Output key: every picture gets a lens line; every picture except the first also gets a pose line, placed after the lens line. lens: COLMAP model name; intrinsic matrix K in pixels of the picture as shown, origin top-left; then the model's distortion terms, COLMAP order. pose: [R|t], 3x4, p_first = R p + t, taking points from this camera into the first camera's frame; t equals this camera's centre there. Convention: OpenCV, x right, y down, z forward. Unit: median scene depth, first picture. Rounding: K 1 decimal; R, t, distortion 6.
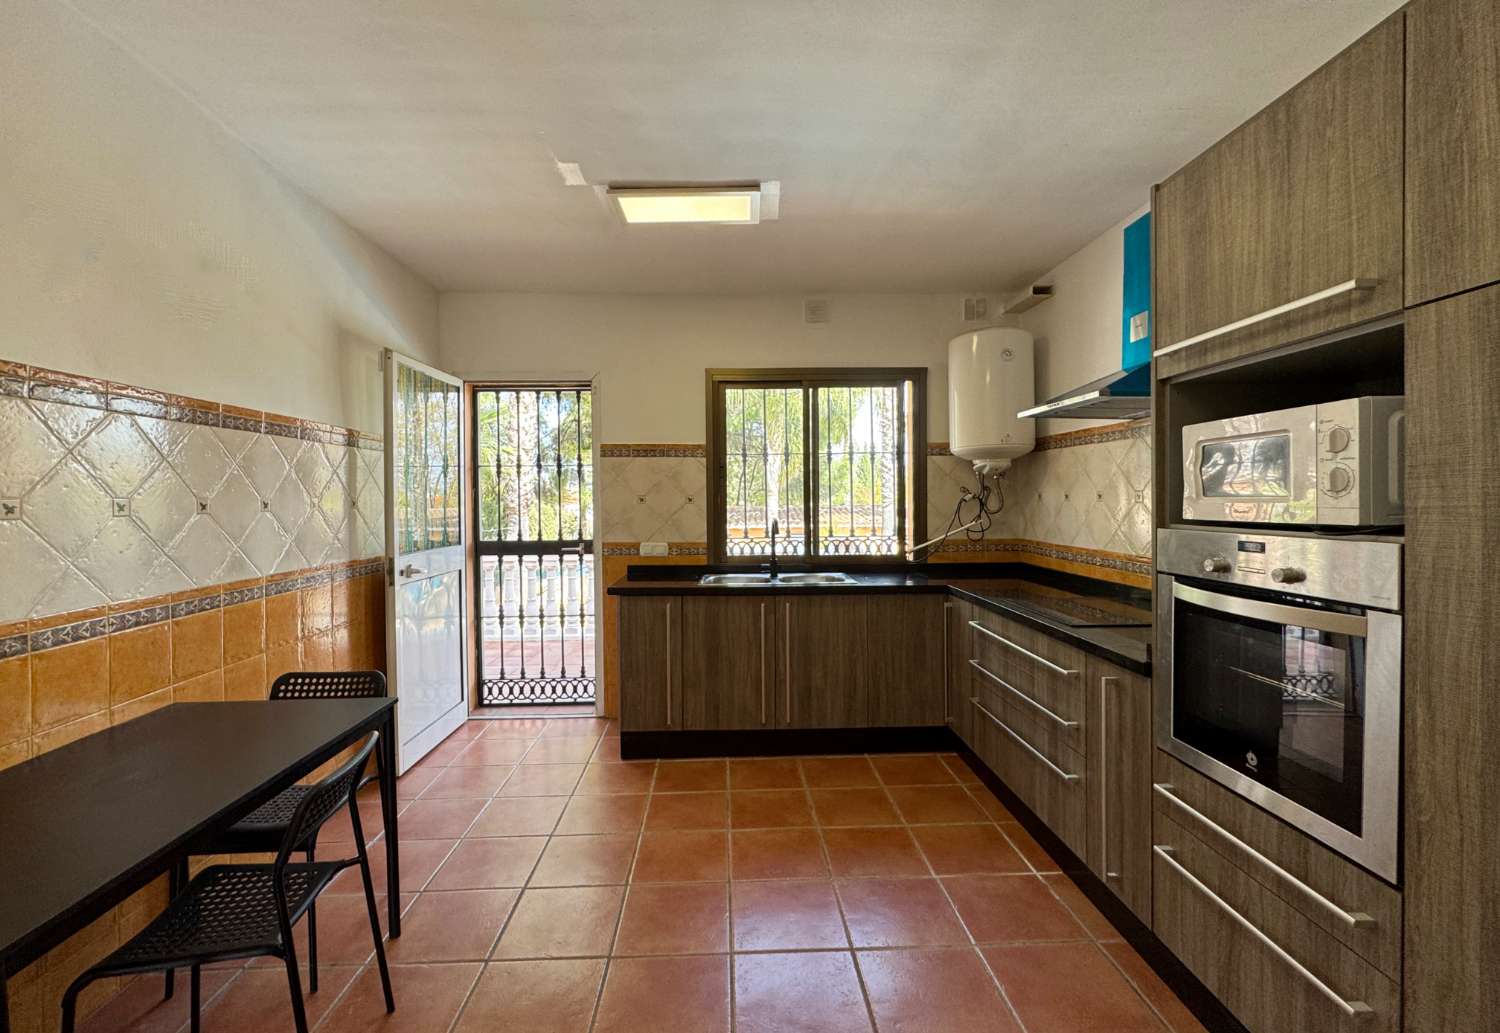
lens RADIAL K [[646.6, 0, 744.7], [0, 646.6, 499.1], [0, 0, 1]] dist [-0.002446, -0.000430]
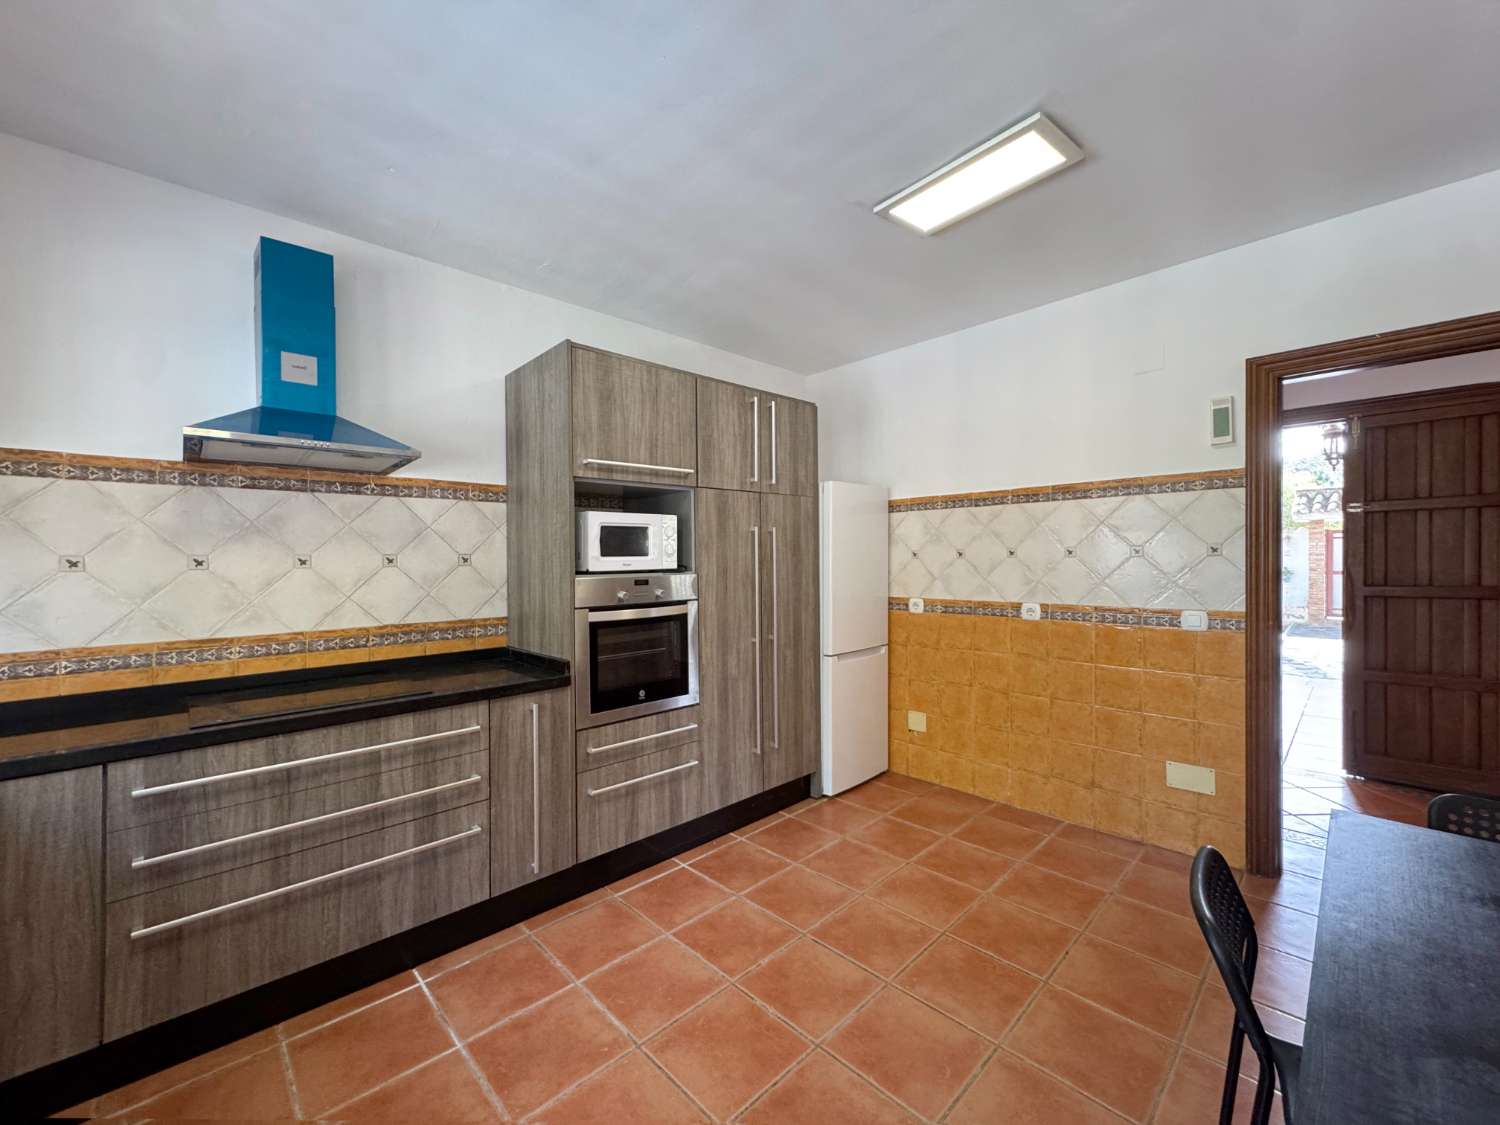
lens RADIAL K [[641.6, 0, 744.0], [0, 641.6, 558.6], [0, 0, 1]] dist [-0.002240, -0.000841]
pose [[-0.685288, 0.010758, 0.728193, -0.344736], [0.017209, 0.999851, 0.001424, 0.001945], [-0.728069, 0.013507, -0.685371, 0.878396]]
